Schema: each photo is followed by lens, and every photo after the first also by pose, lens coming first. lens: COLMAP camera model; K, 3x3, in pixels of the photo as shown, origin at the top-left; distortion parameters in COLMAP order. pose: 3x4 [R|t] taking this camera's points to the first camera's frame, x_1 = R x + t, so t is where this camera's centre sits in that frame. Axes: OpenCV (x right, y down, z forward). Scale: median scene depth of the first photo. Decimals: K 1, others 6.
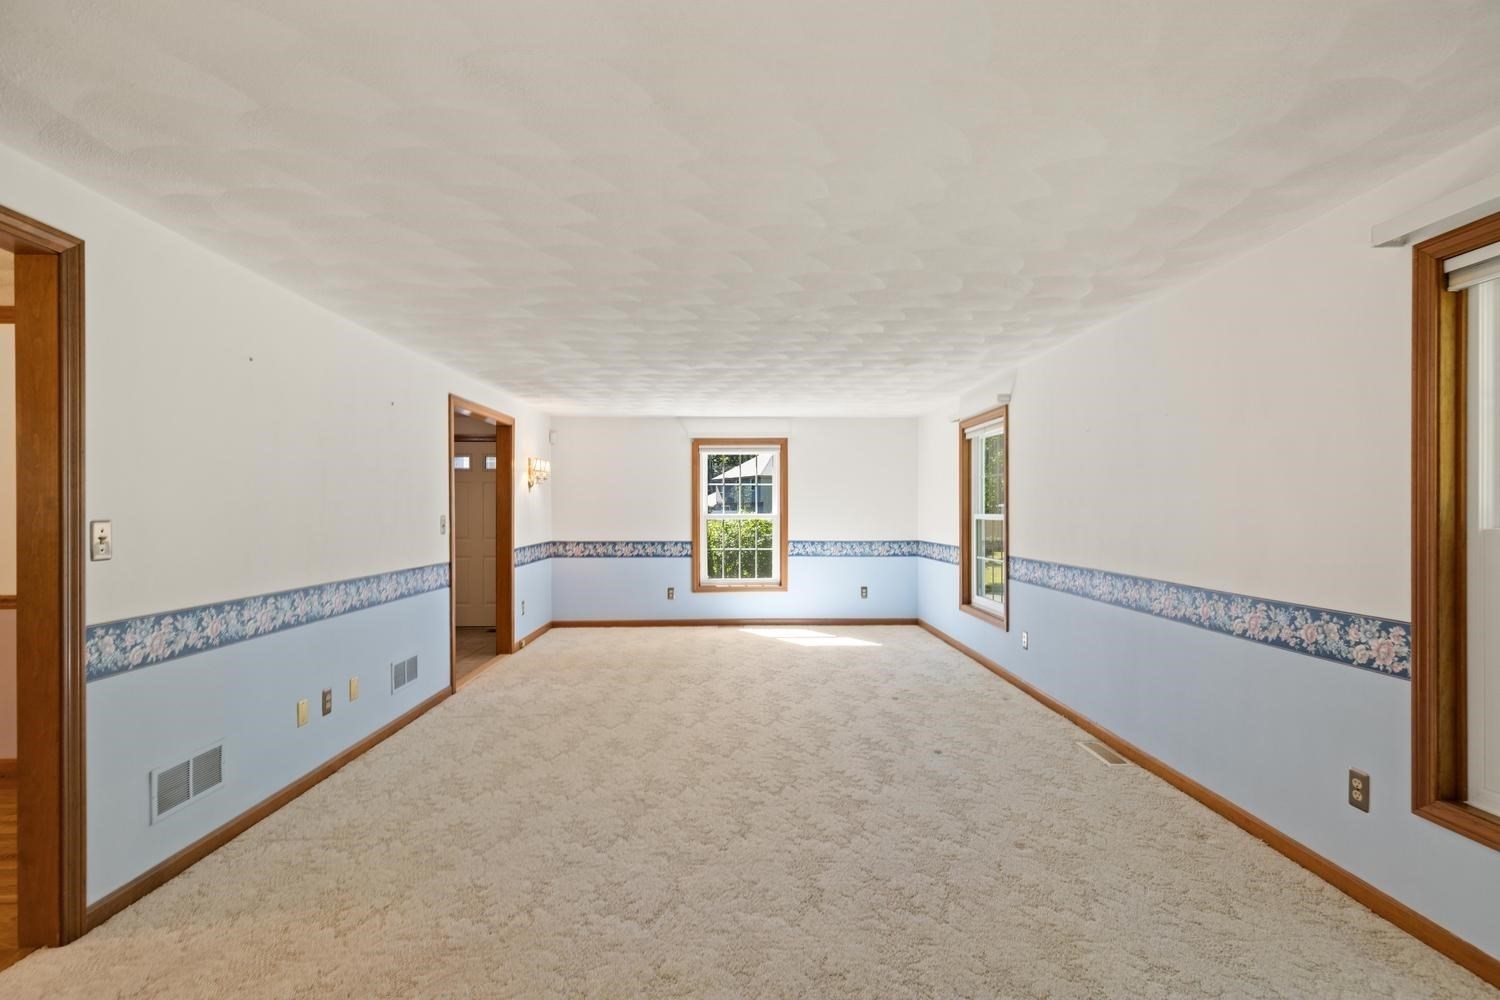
lens RADIAL K [[700.9, 0, 748.4], [0, 700.9, 508.8], [0, 0, 1]] dist [0.011656, -0.002316]
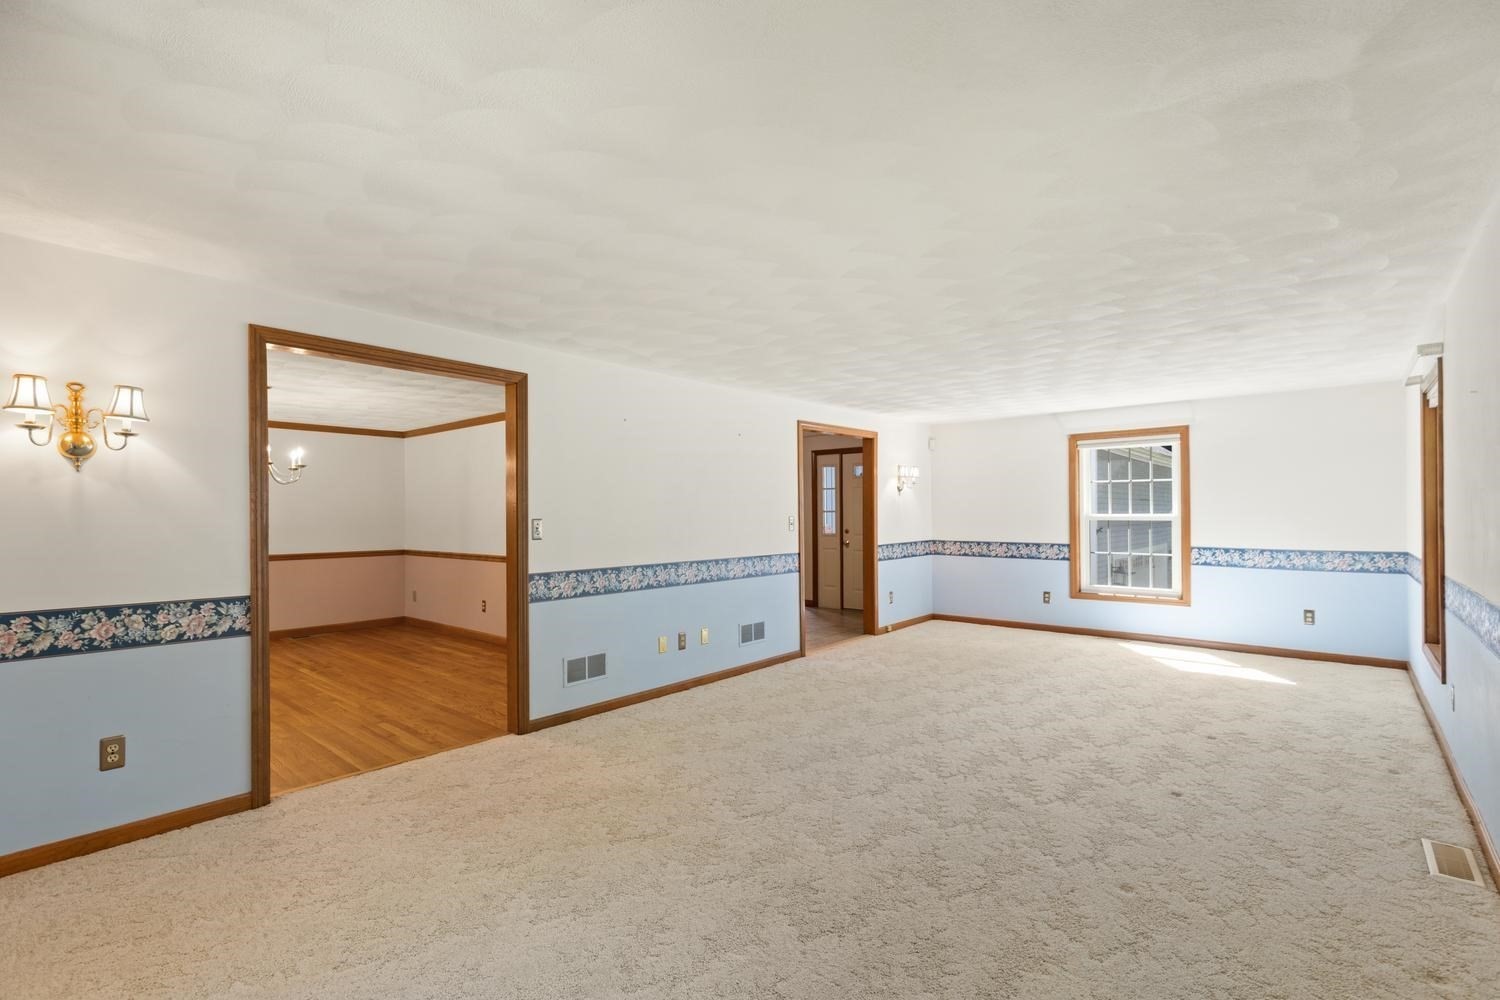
lens RADIAL K [[700.9, 0, 730.8], [0, 700.9, 513.9], [0, 0, 1]] dist [0.011656, -0.002316]
pose [[0.717808, -0.000437, -0.696241, 0.461391], [0.005575, 0.999971, 0.005120, -0.002045], [0.696219, -0.007557, 0.717789, 0.009196]]
